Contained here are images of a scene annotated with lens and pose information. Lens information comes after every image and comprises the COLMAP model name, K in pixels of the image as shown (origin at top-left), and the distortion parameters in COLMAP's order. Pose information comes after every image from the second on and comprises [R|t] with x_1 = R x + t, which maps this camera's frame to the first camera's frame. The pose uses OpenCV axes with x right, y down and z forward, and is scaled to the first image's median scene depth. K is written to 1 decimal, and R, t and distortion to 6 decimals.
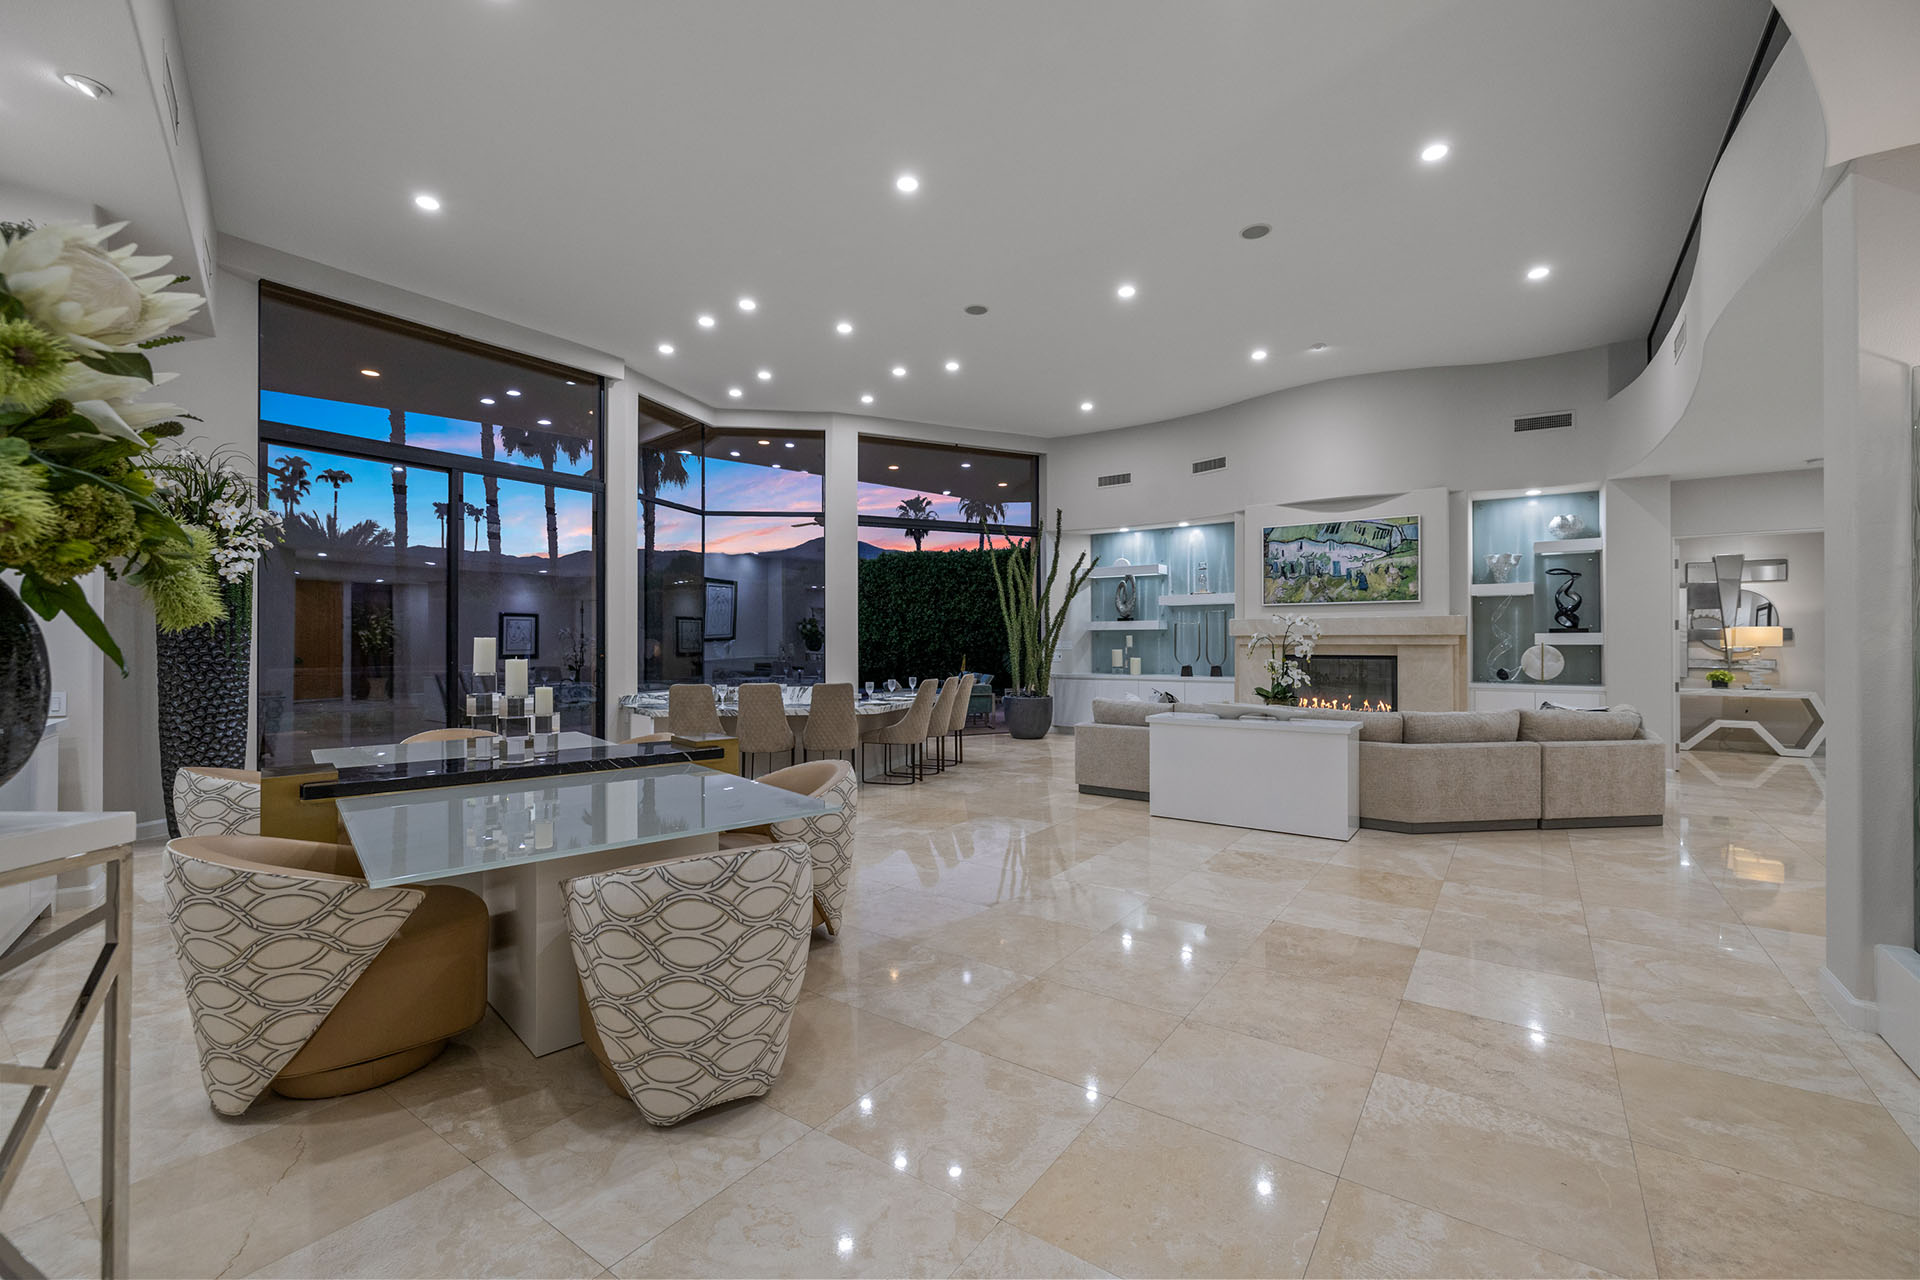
lens RADIAL K [[798.4, 0, 956.9], [0, 798.4, 639.5], [0, 0, 1]] dist [0.000454, -0.000070]
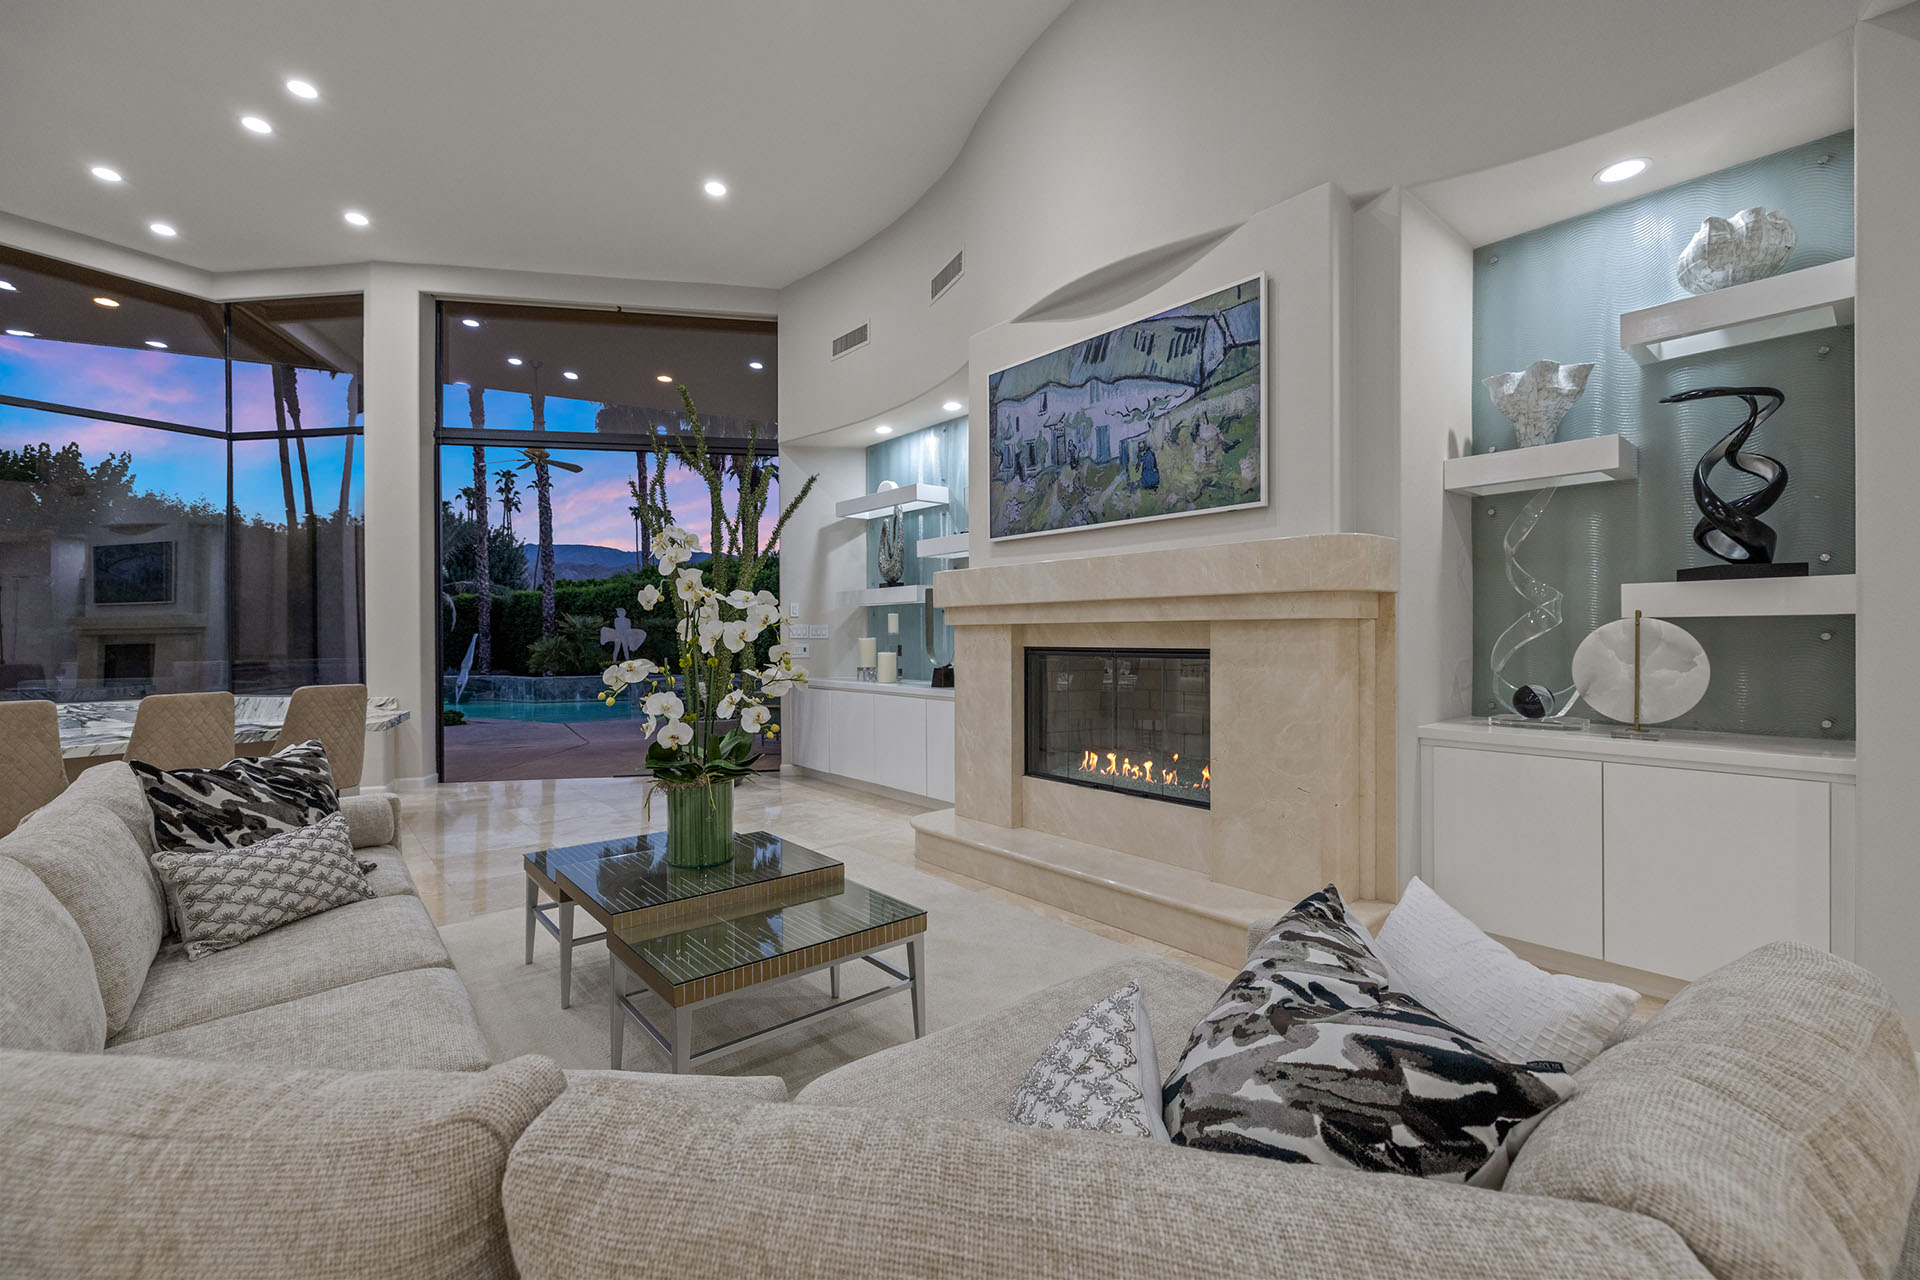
lens RADIAL K [[798.4, 0, 959.8], [0, 798.4, 637.2], [0, 0, 1]] dist [0.000454, -0.000070]
pose [[0.970117, -0.004509, -0.242598, 0.505667], [0.006688, 0.999944, 0.008157, 0.009929], [0.242547, -0.009535, 0.970093, 0.571030]]
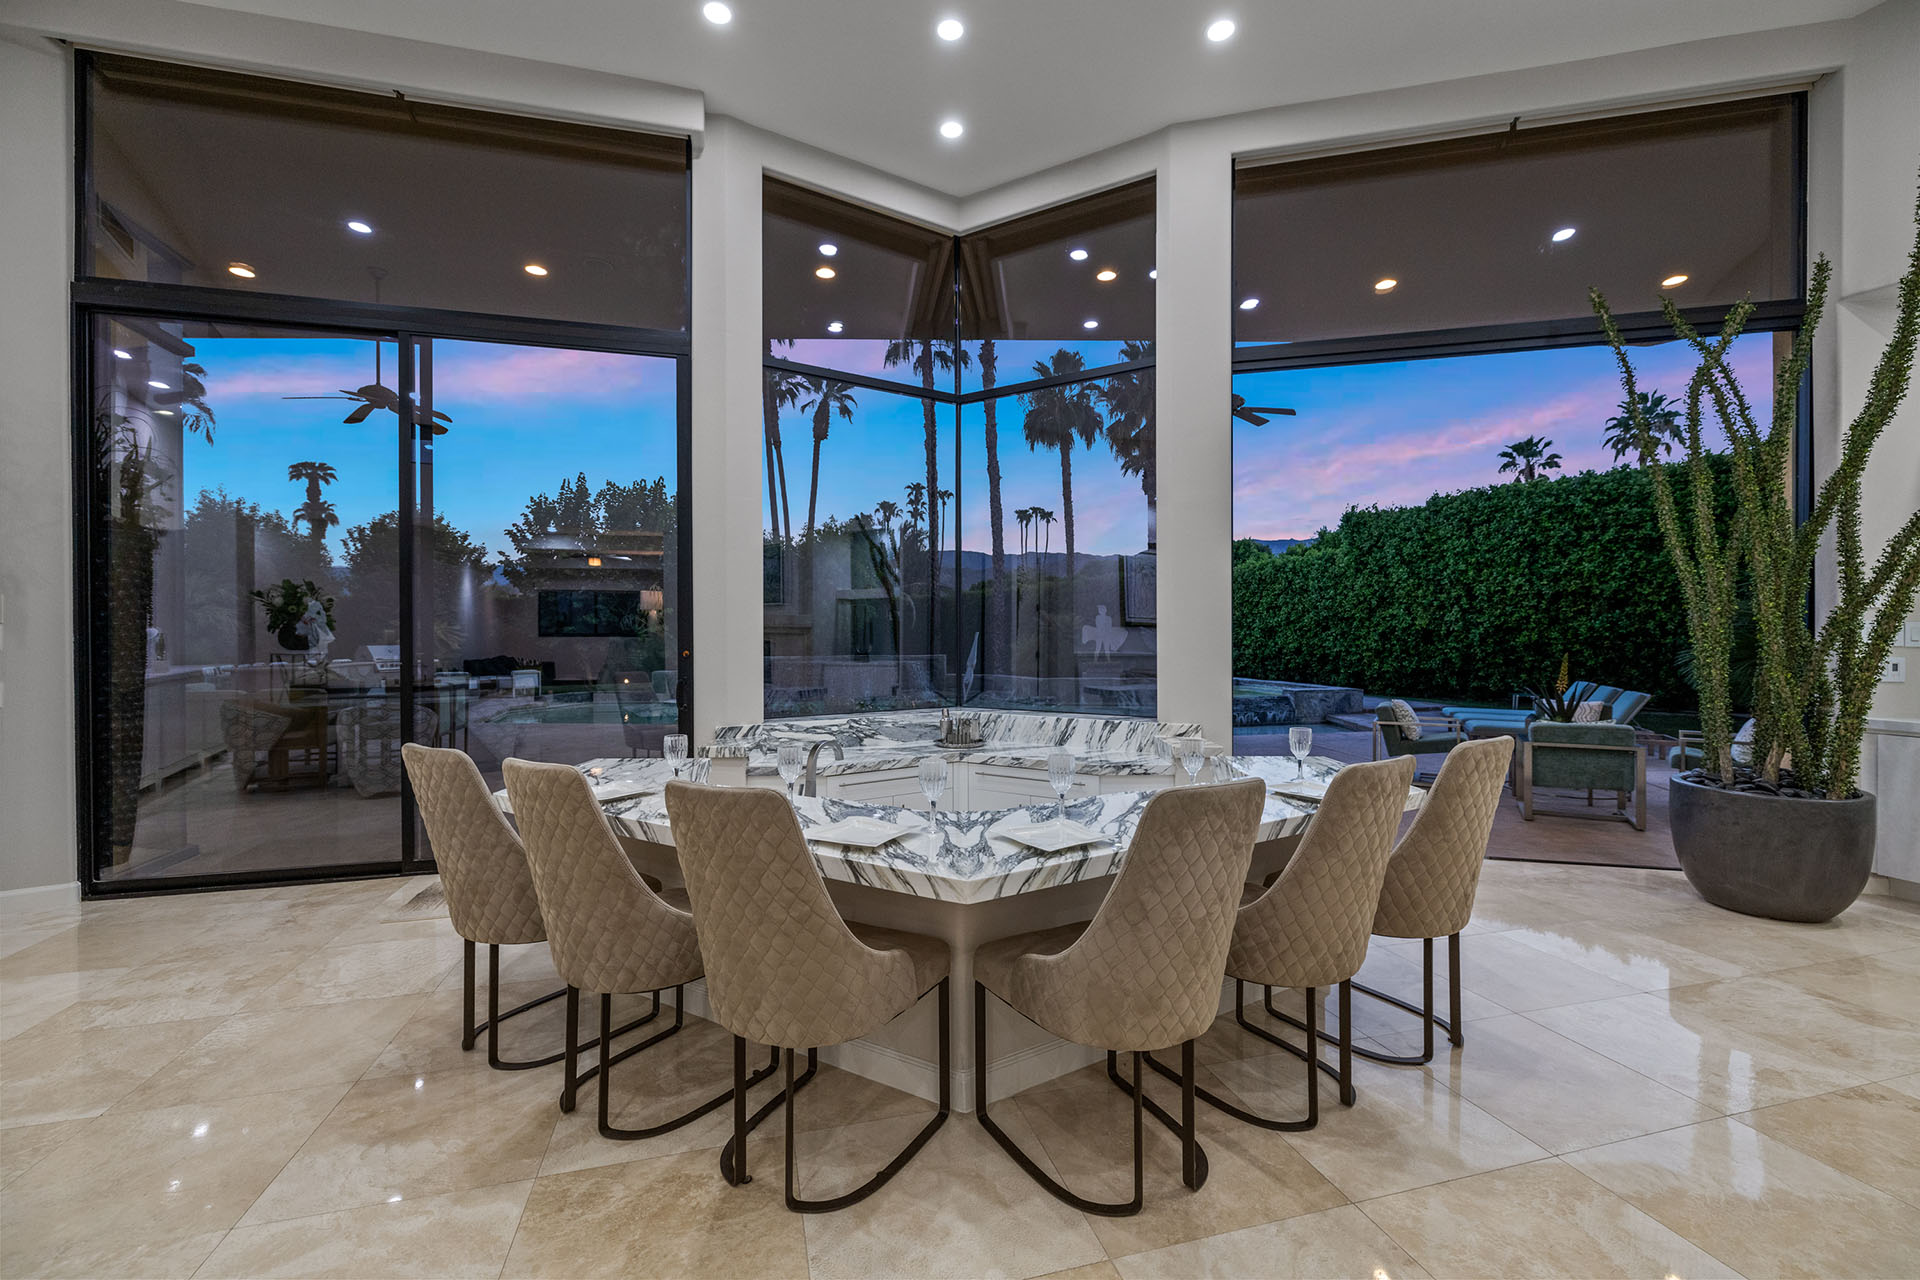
lens RADIAL K [[798.4, 0, 963.1], [0, 798.4, 634.7], [0, 0, 1]] dist [0.000454, -0.000070]
pose [[0.779803, 0.000409, -0.626025, 0.043942], [0.004153, 0.999974, 0.005827, 0.004981], [0.626011, -0.007144, 0.779781, 0.645659]]
